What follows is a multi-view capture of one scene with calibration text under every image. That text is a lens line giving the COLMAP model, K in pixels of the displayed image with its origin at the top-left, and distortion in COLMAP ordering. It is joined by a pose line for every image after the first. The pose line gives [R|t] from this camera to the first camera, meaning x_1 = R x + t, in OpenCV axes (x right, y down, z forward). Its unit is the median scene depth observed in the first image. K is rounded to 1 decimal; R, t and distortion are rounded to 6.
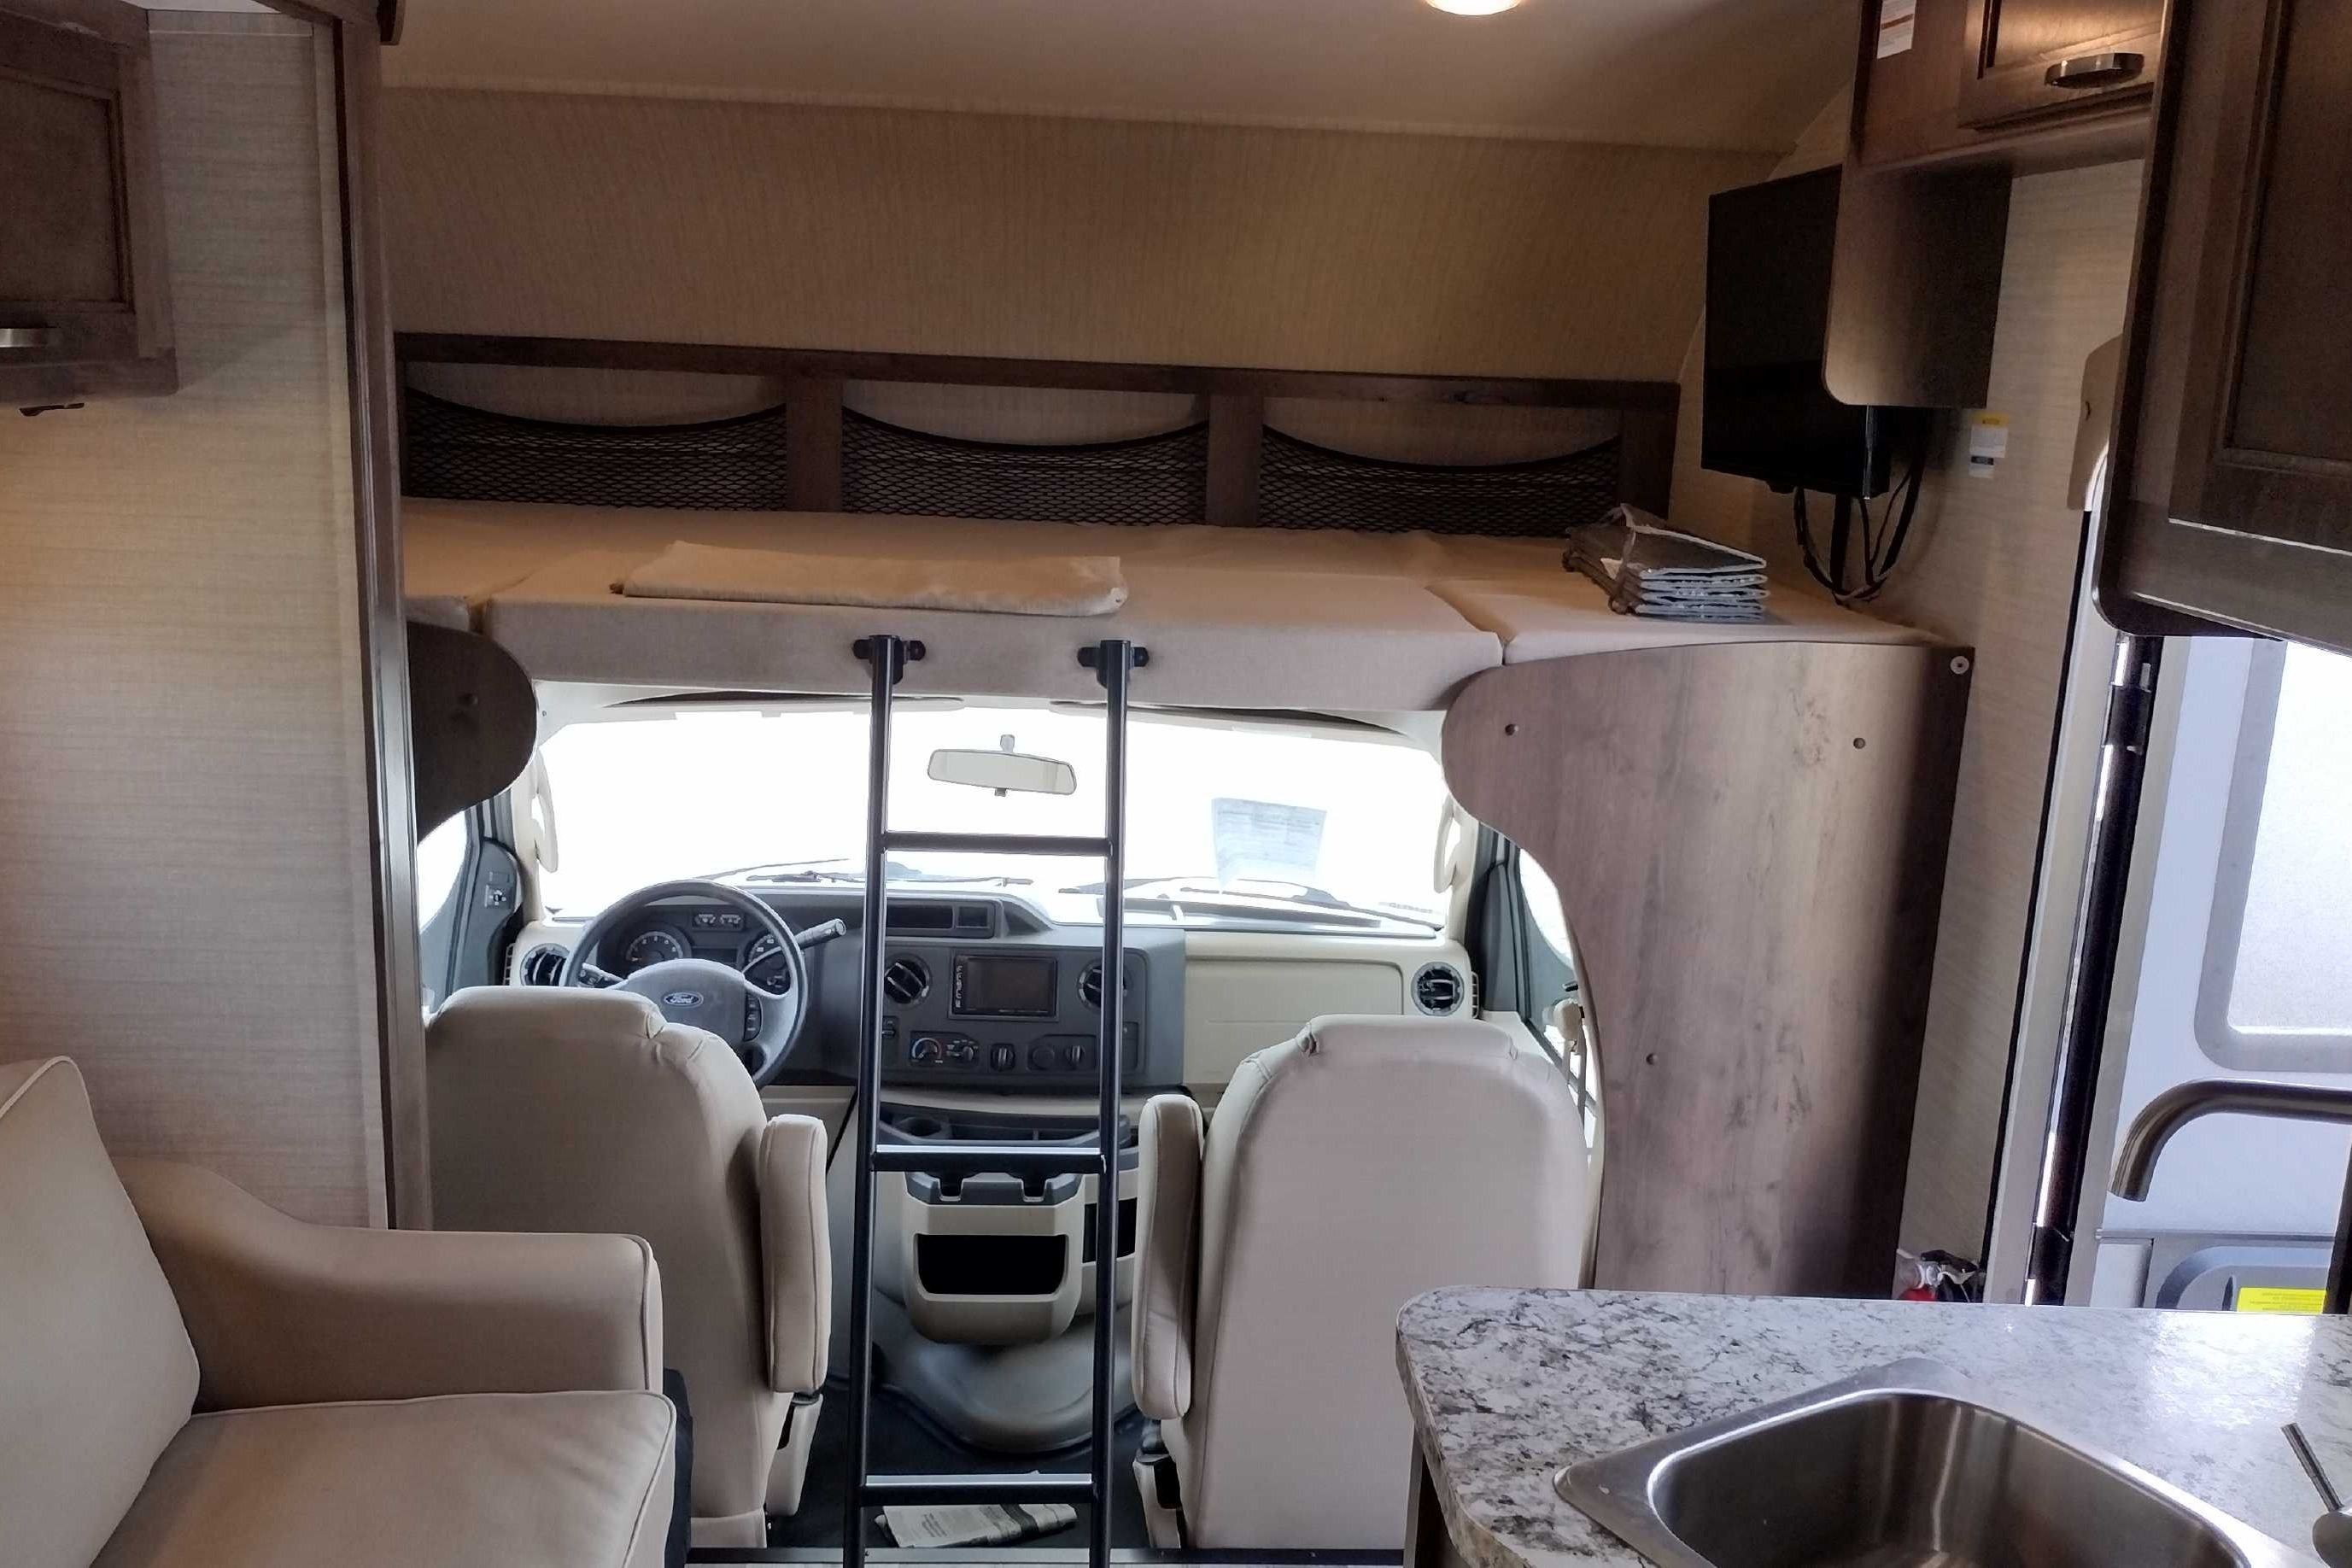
lens RADIAL K [[2088.6, 0, 1176.0], [0, 2088.6, 784.0], [0, 0, 1]] dist [0.039956, -0.005276]
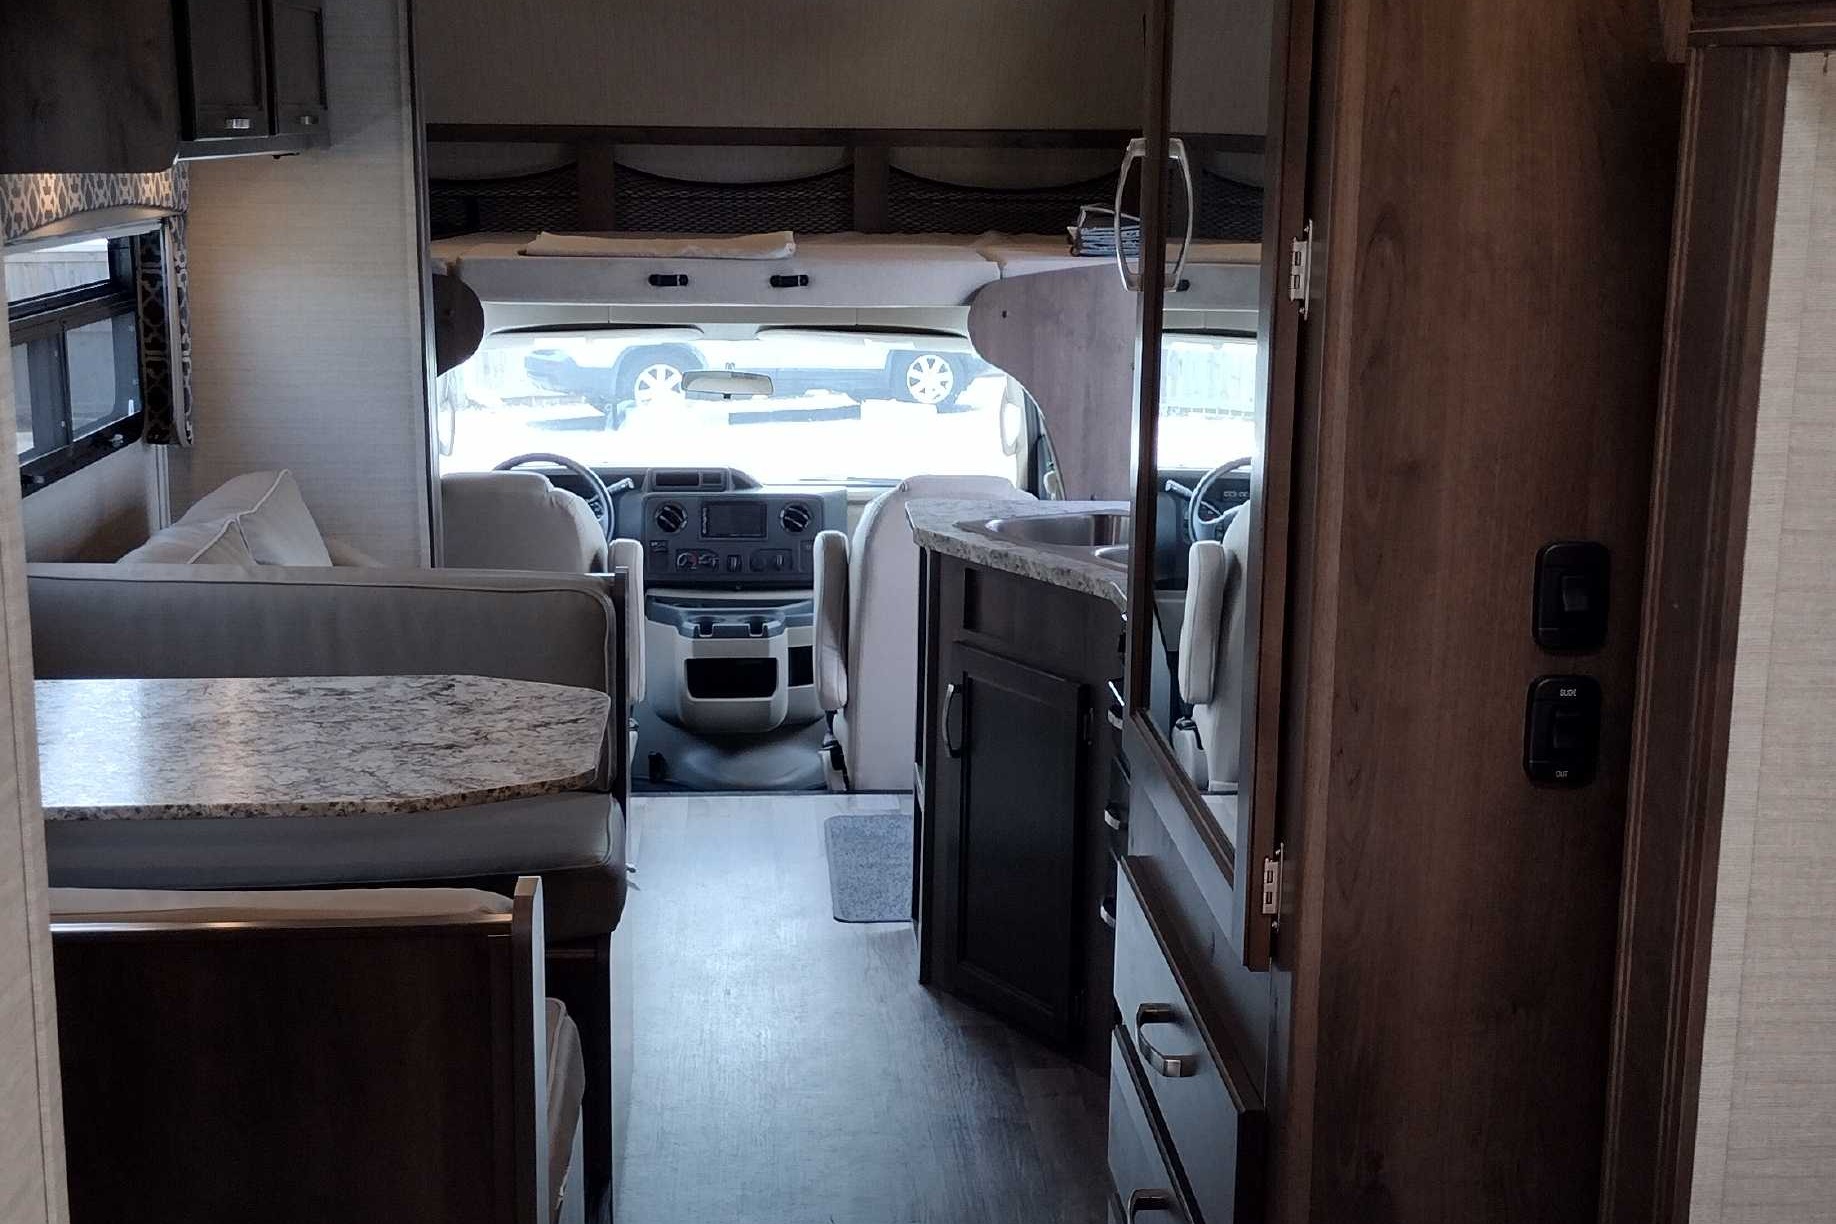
lens RADIAL K [[2374.9, 0, 918.0], [0, 2374.9, 612.0], [0, 0, 1]] dist [-0.023592, 1.011589]
pose [[0.999408, -0.033672, 0.007011, 0.053530], [0.033703, 0.999422, -0.004398, 0.220882], [-0.006859, 0.004632, 0.999966, -0.997473]]
